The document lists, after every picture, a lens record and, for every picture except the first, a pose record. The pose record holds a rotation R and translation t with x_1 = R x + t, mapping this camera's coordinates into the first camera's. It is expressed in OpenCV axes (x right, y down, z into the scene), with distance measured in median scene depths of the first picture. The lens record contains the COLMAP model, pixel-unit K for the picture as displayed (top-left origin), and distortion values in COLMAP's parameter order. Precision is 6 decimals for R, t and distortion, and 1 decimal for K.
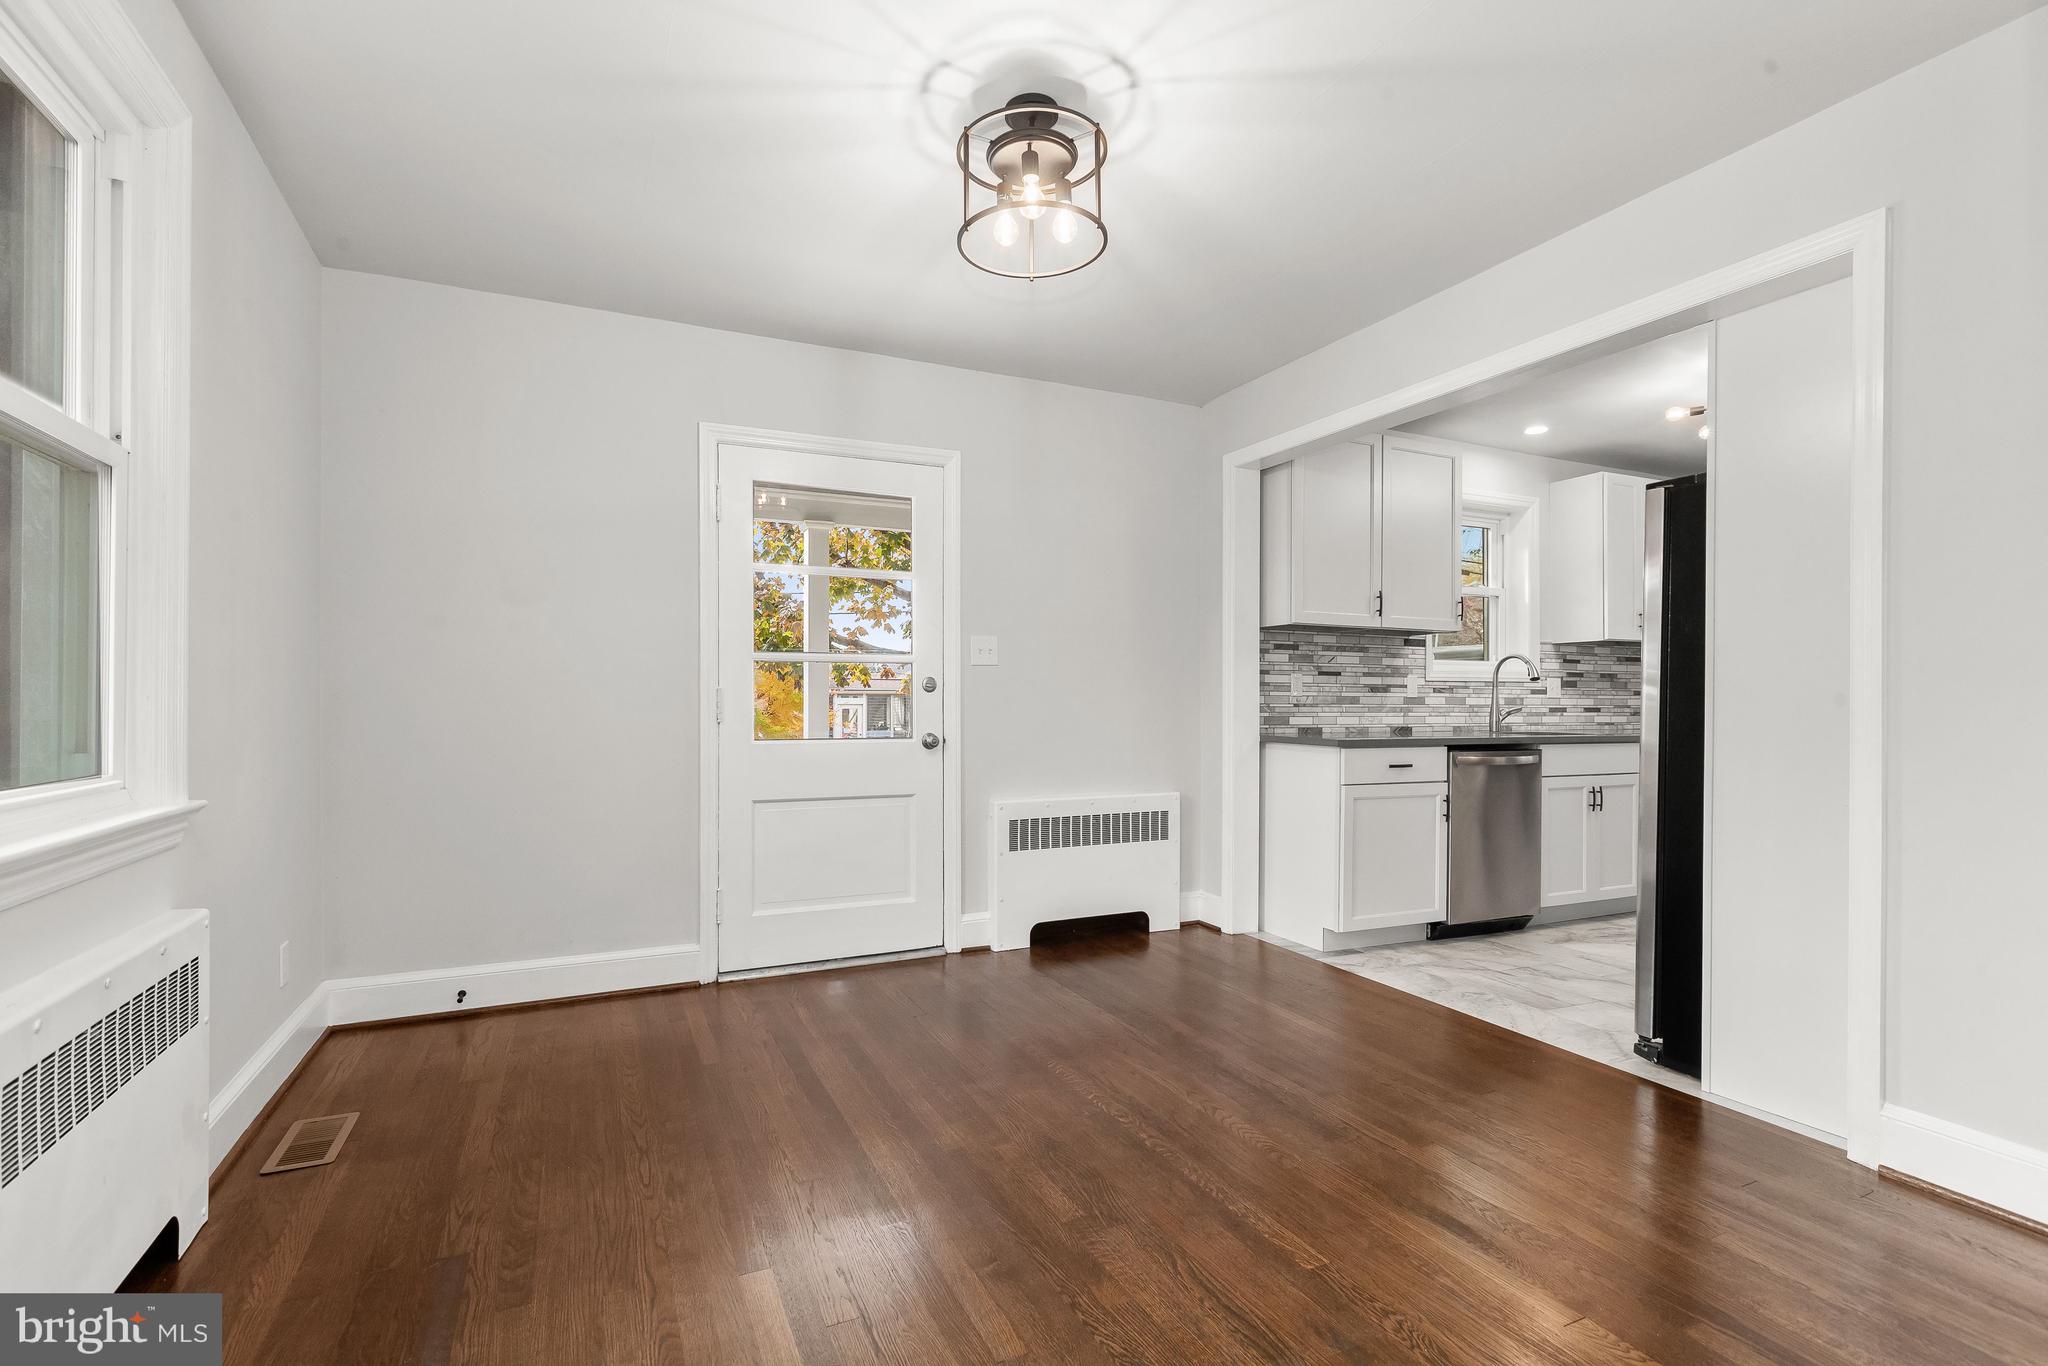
lens RADIAL K [[936.5, 0, 1015.5], [0, 936.5, 690.2], [0, 0, 1]] dist [0.004364, 0.000965]
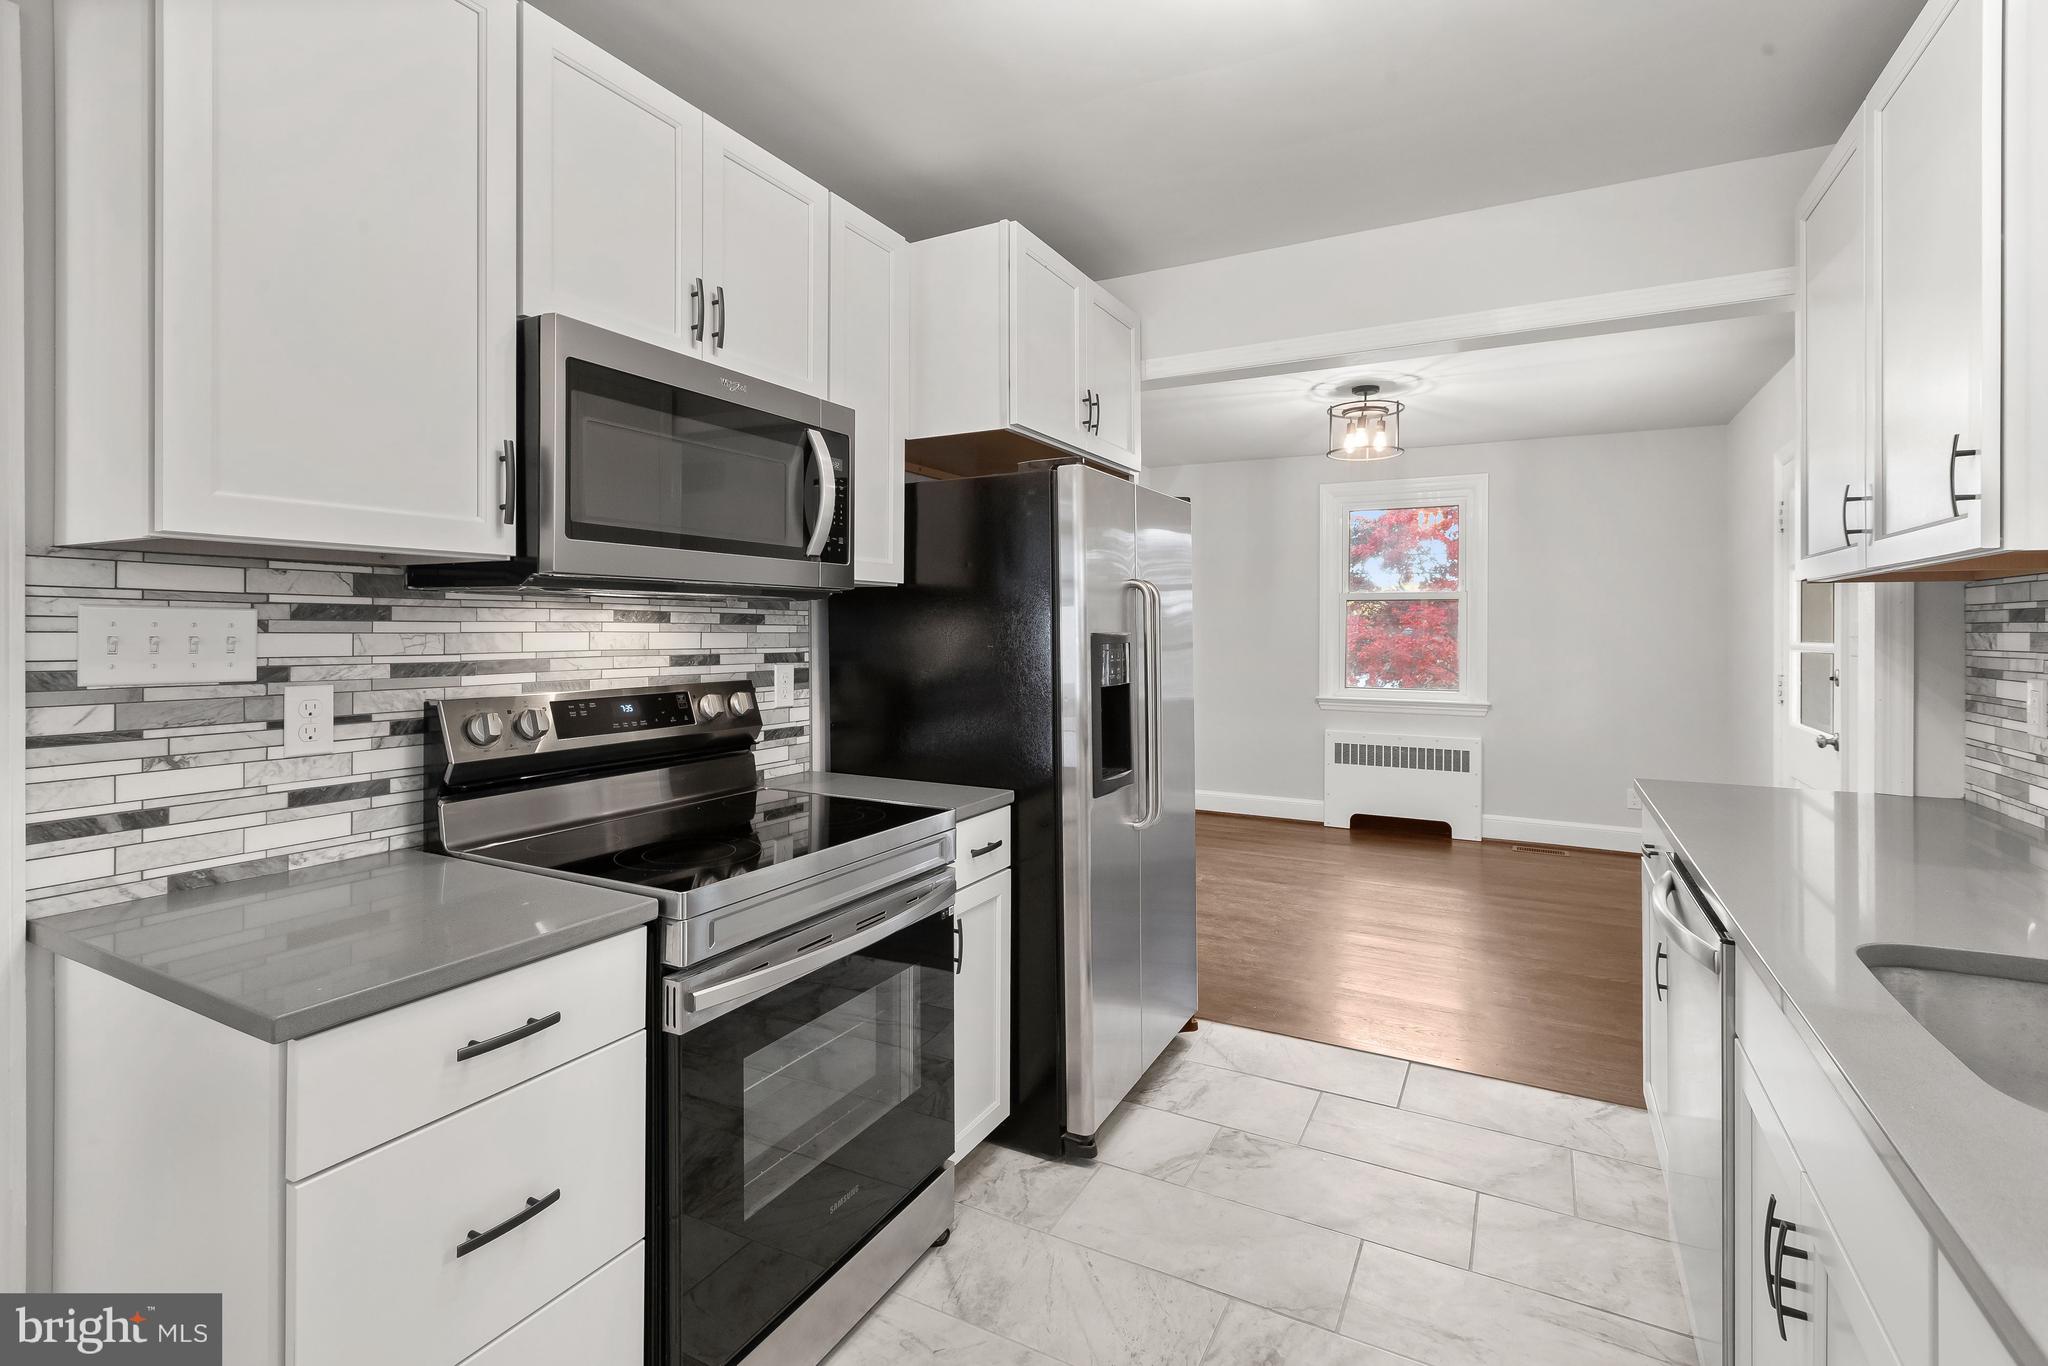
lens RADIAL K [[936.5, 0, 1033.6], [0, 936.5, 624.9], [0, 0, 1]] dist [0.004364, 0.000965]
pose [[-0.792297, -0.011651, -0.610024, 0.847032], [-0.001513, 0.999852, -0.017131, -0.032209], [0.610133, -0.012650, -0.792198, 1.005462]]
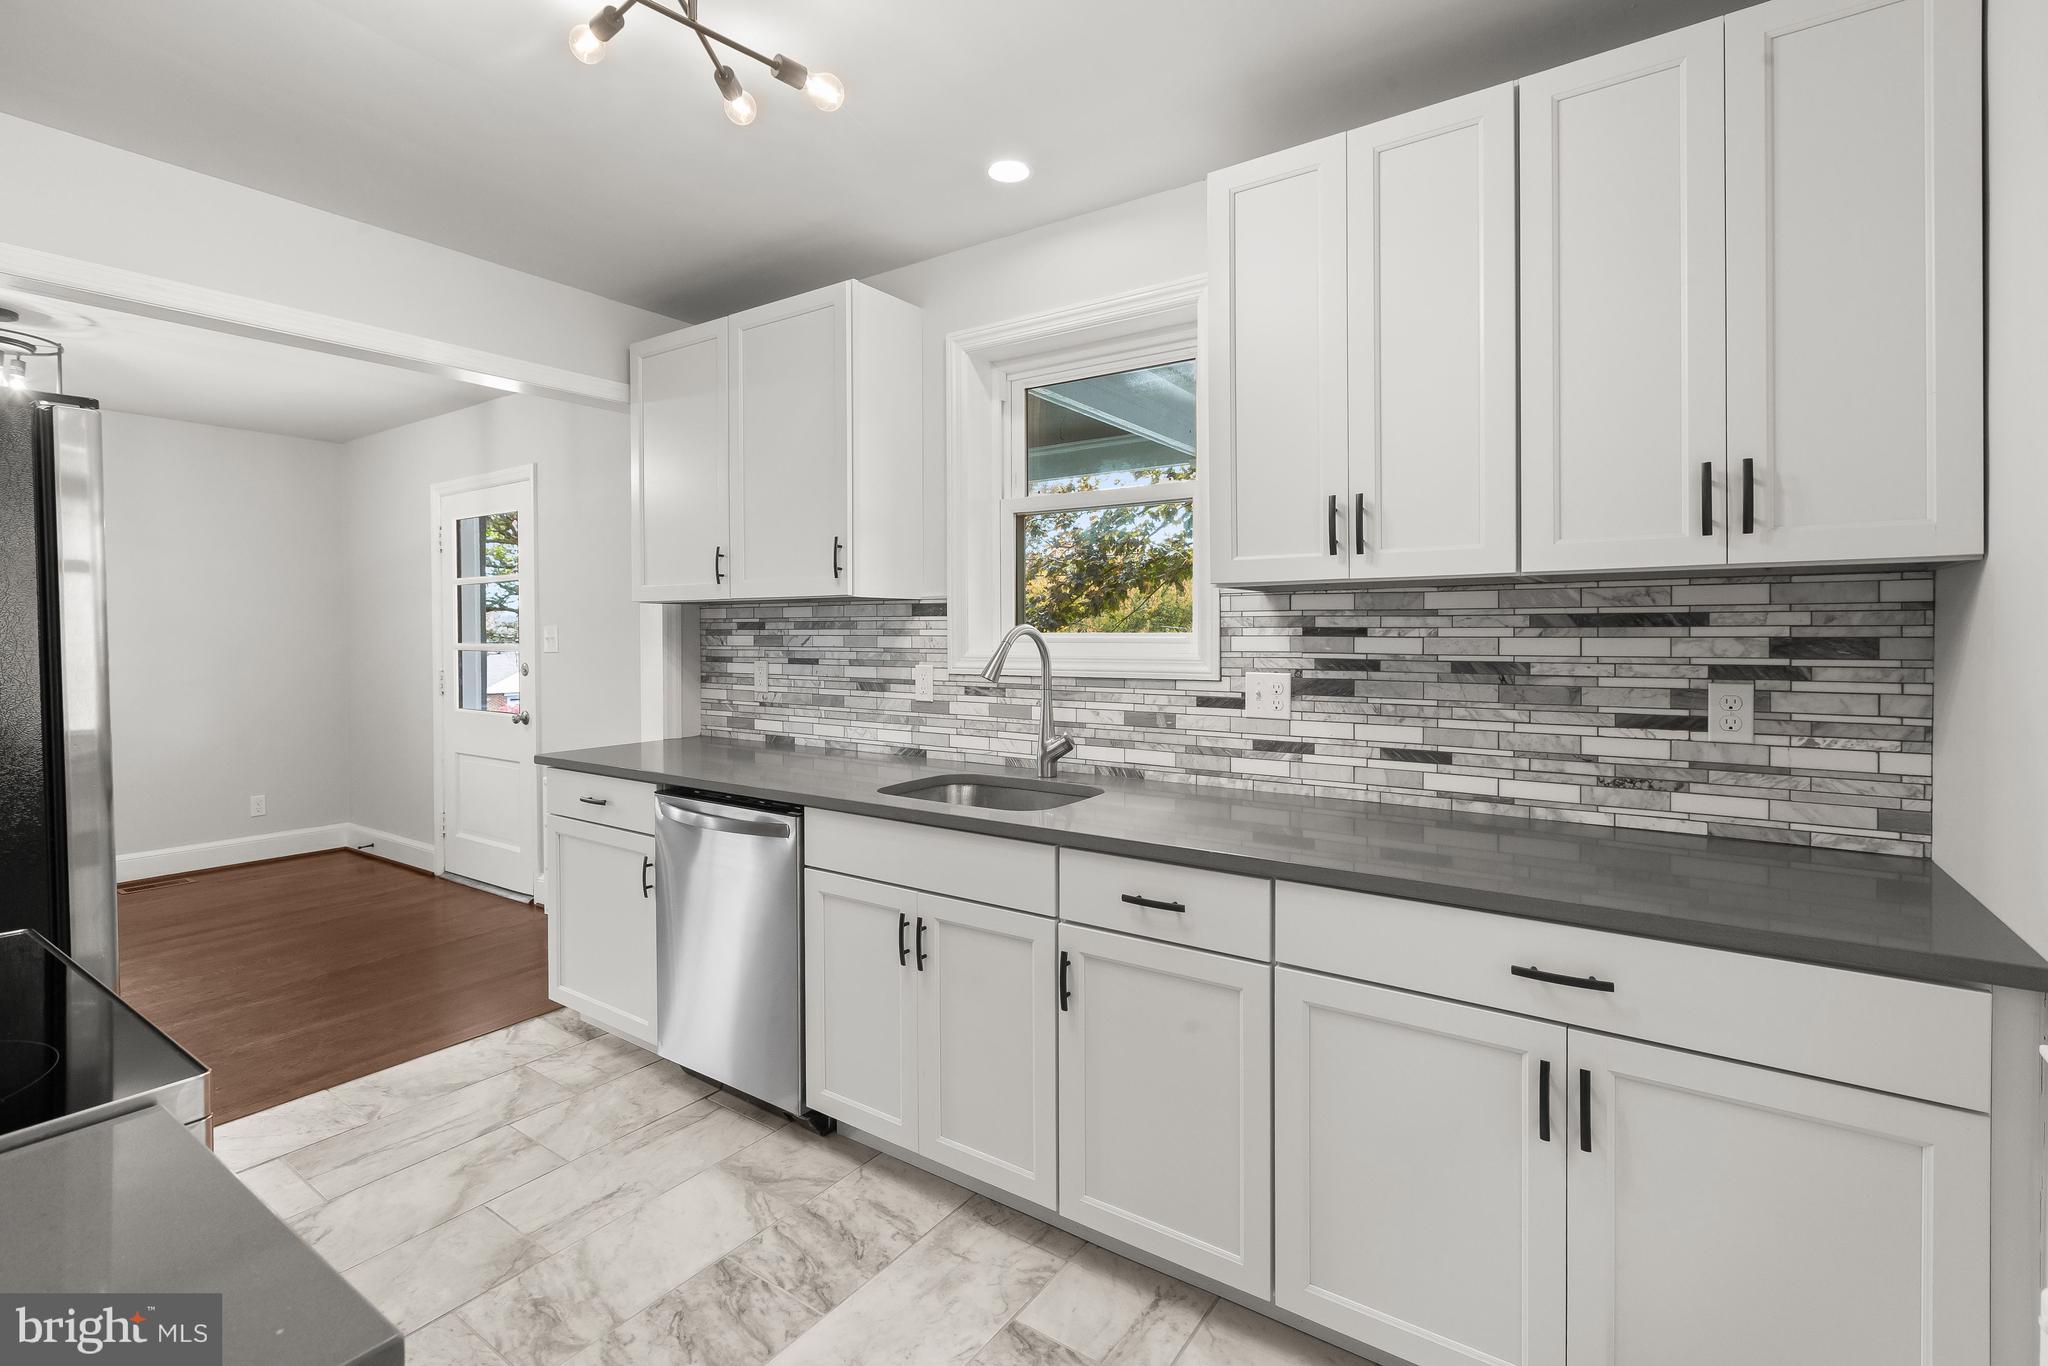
lens RADIAL K [[936.5, 0, 1017.7], [0, 936.5, 639.0], [0, 0, 1]] dist [0.004364, 0.000965]
pose [[0.503787, 0.003611, -0.863821, 0.991160], [0.016845, 0.999760, 0.014004, -0.040311], [0.863664, -0.021606, 0.503605, 0.762694]]
